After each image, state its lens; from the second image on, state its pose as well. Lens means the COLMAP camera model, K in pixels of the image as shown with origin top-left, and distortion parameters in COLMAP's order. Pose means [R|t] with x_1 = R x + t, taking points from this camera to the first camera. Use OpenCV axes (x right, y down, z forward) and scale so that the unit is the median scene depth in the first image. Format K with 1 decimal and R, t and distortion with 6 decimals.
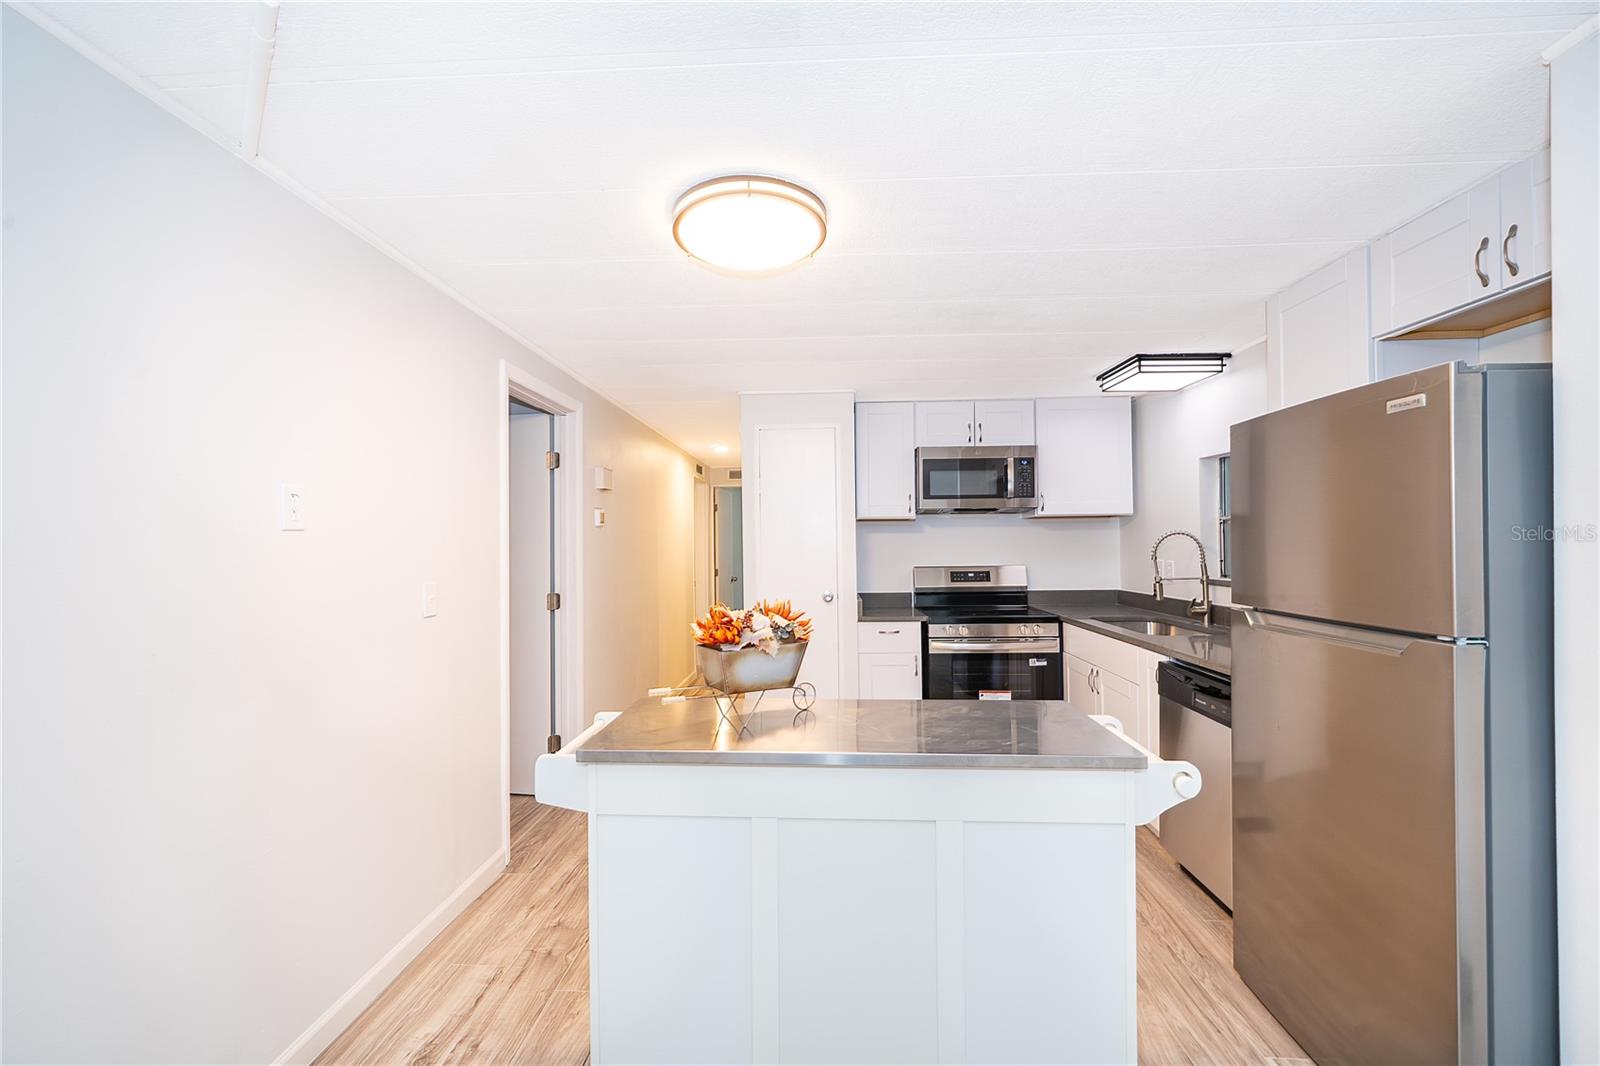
lens RADIAL K [[633.5, 0, 800.0], [0, 633.5, 533.0], [0, 0, 1]] dist [0.000641, -0.004202]
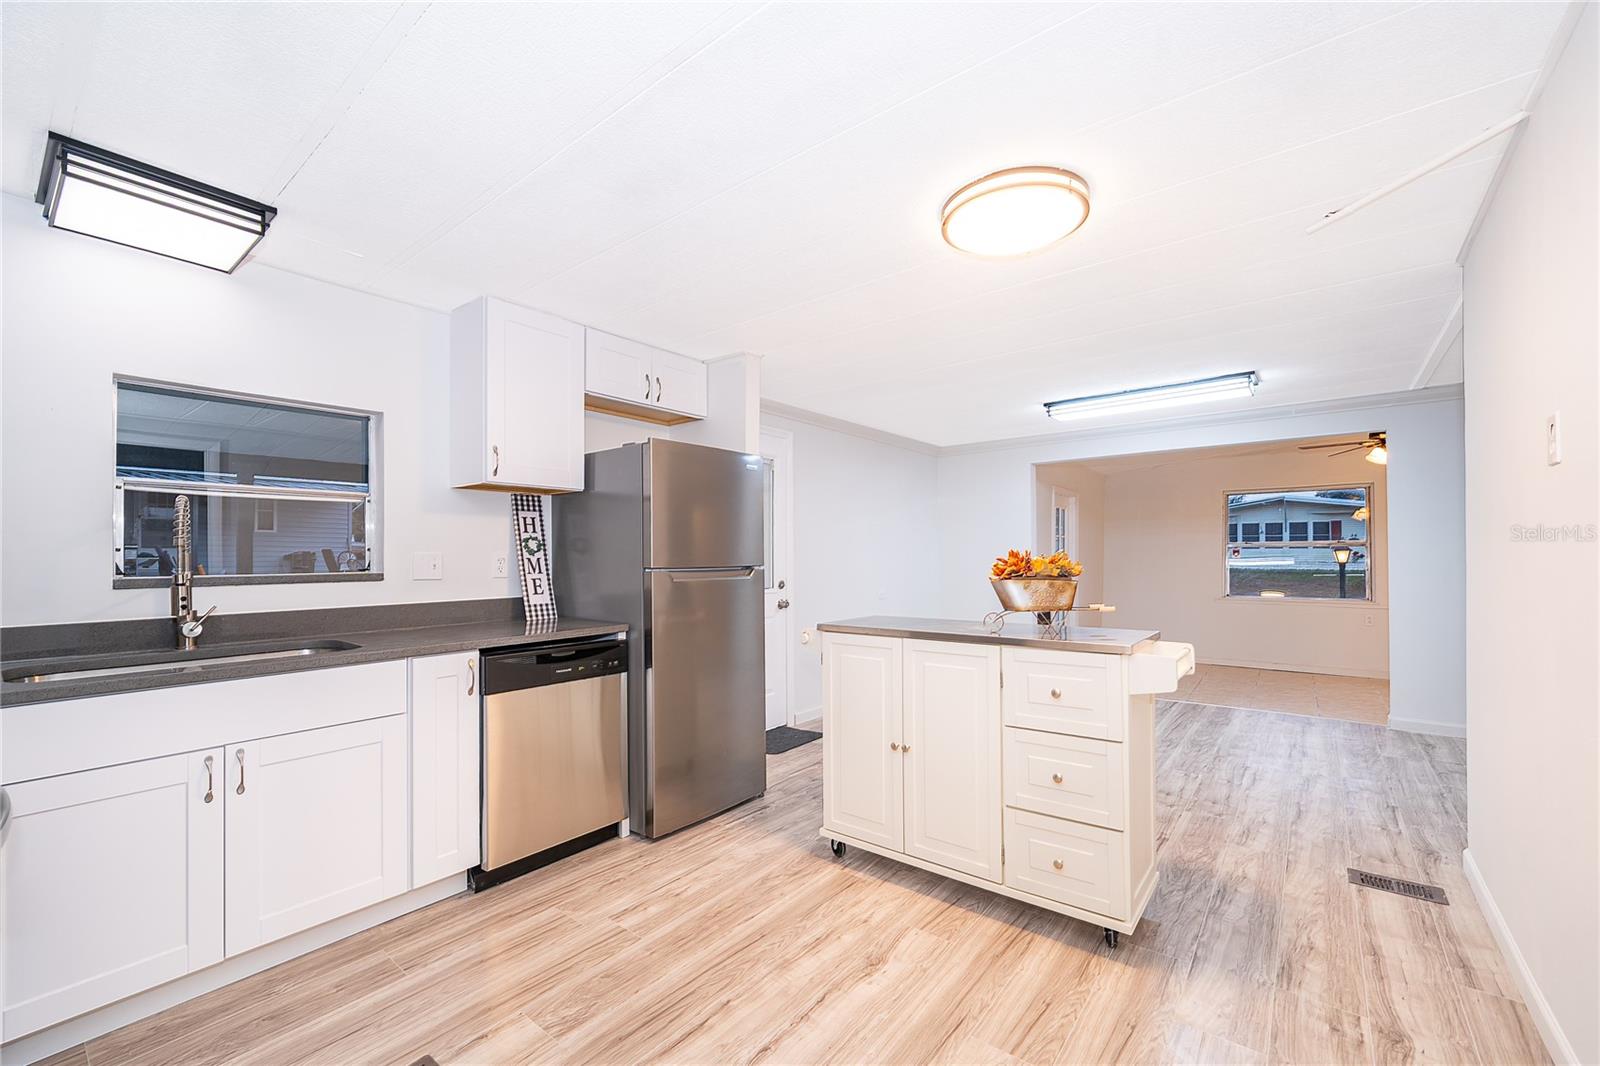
lens RADIAL K [[650.5, 0, 799.4], [0, 650.5, 555.4], [0, 0, 1]] dist [-0.001090, -0.000110]
pose [[-0.812523, 0.016548, 0.582694, -0.194205], [0.006652, 0.999795, -0.019118, 0.057040], [-0.582891, -0.011657, -0.812467, 0.992812]]
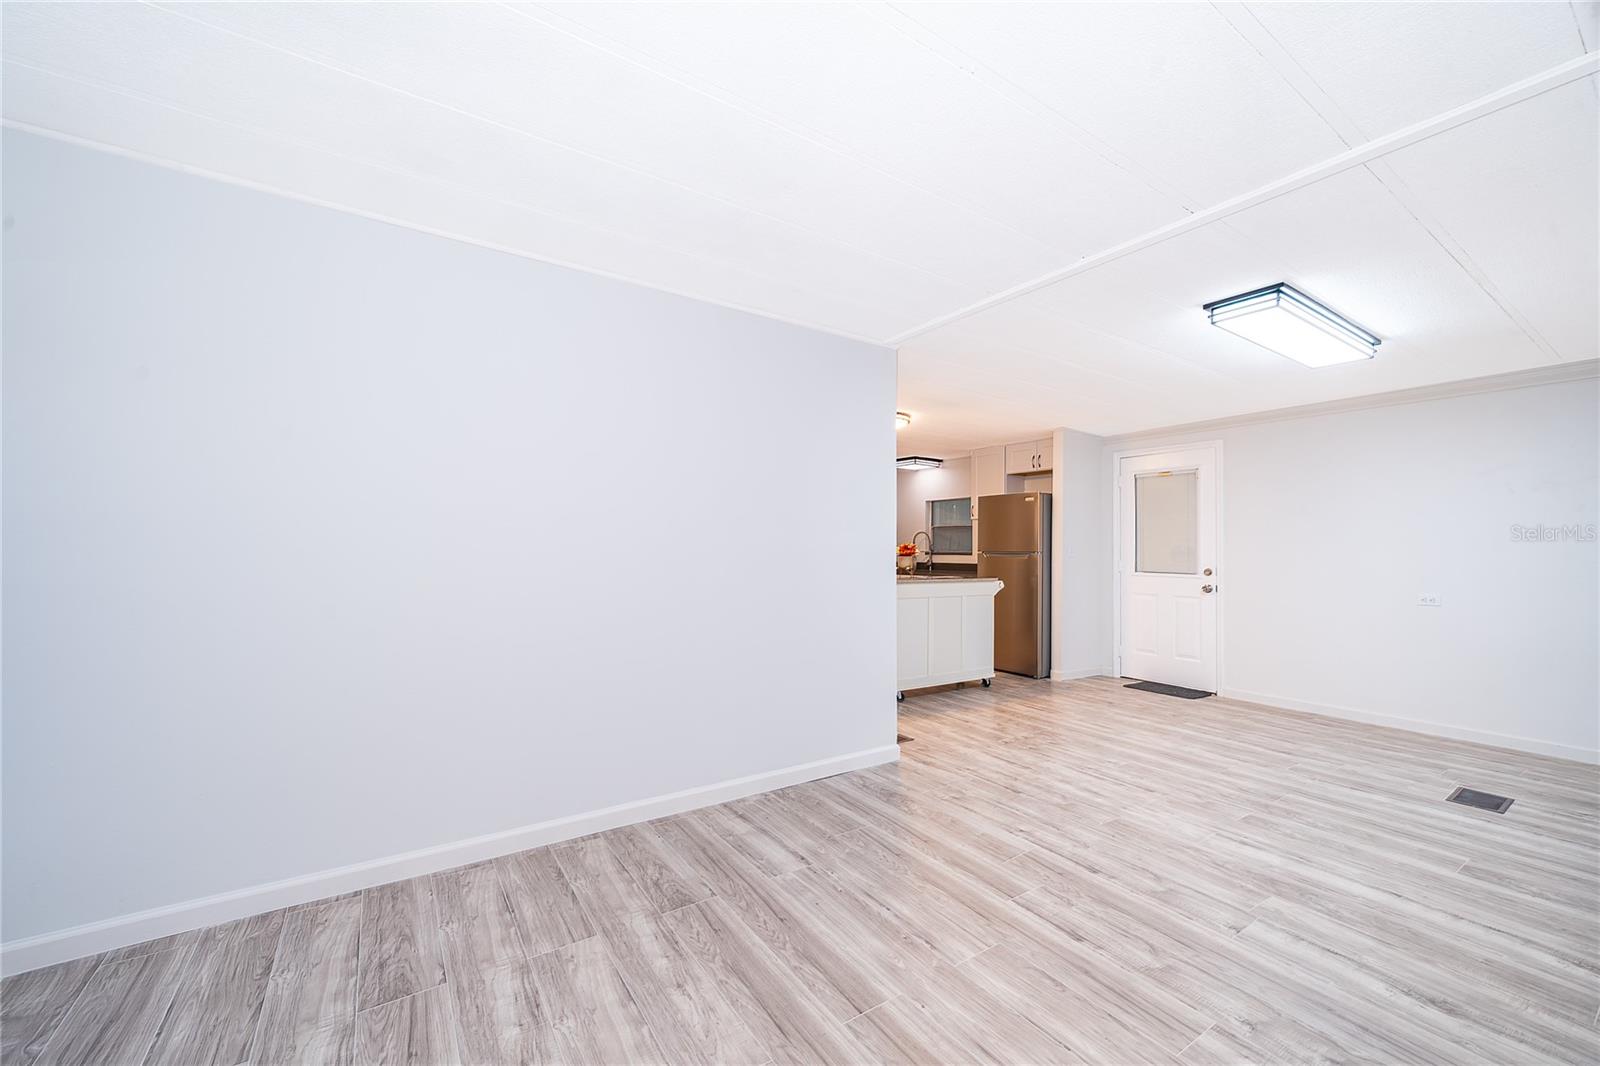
lens RADIAL K [[638.7, 0, 800.0], [0, 638.7, 533.0], [0, 0, 1]] dist [-0.001011, -0.000485]
pose [[0.803942, 0.035151, 0.593668, -1.011850], [-0.027381, 0.999381, -0.022094, 0.057801], [-0.594077, 0.001507, 0.804407, -0.549719]]
